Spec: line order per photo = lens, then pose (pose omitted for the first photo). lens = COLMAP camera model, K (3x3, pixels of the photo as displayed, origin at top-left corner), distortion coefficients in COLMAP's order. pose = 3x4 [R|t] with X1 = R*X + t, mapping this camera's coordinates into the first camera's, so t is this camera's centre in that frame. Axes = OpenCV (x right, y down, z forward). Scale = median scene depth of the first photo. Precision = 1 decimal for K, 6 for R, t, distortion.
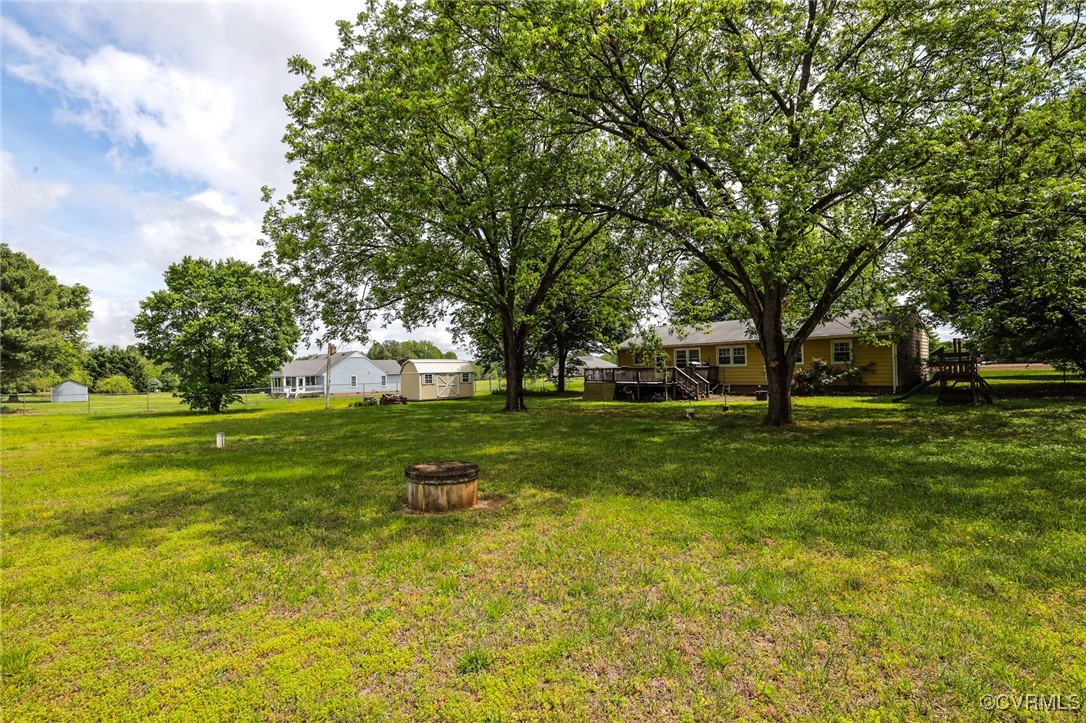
lens RADIAL K [[497.1, 0, 544.6], [0, 497.1, 363.5], [0, 0, 1]] dist [-0.038899, 0.008726]
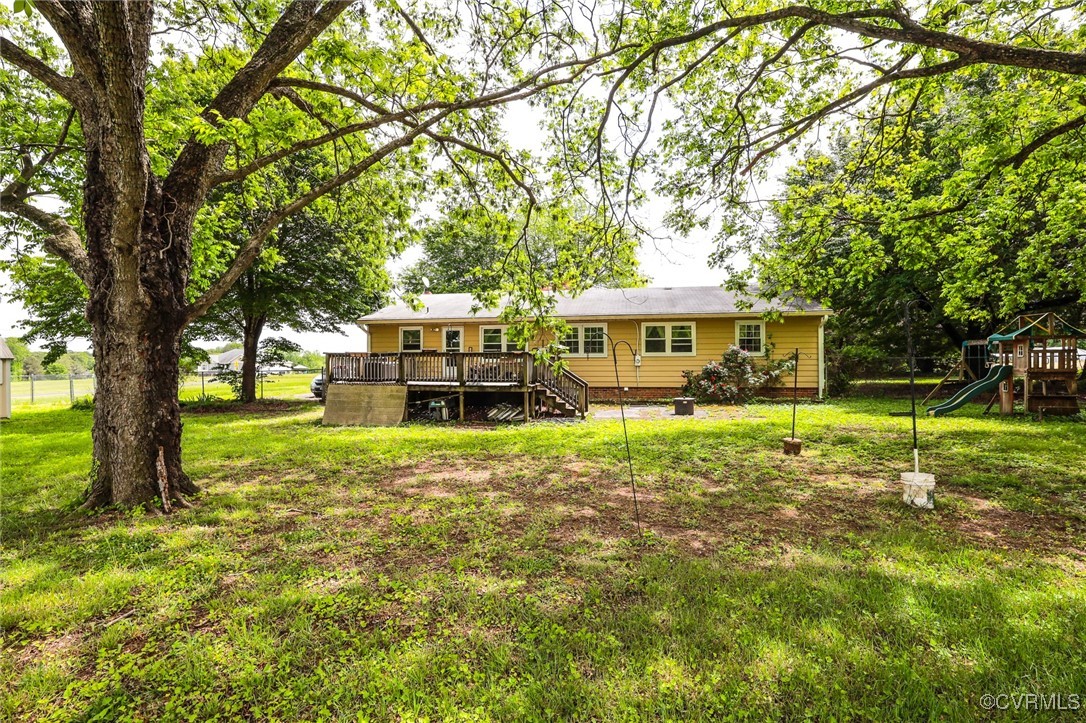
lens RADIAL K [[497.1, 0, 544.6], [0, 497.1, 363.5], [0, 0, 1]] dist [-0.038899, 0.008726]
pose [[0.798319, 0.020323, 0.601892, -0.031031], [-0.020180, 0.999772, -0.006992, 0.017056], [-0.601897, -0.006564, 0.798547, 0.472361]]
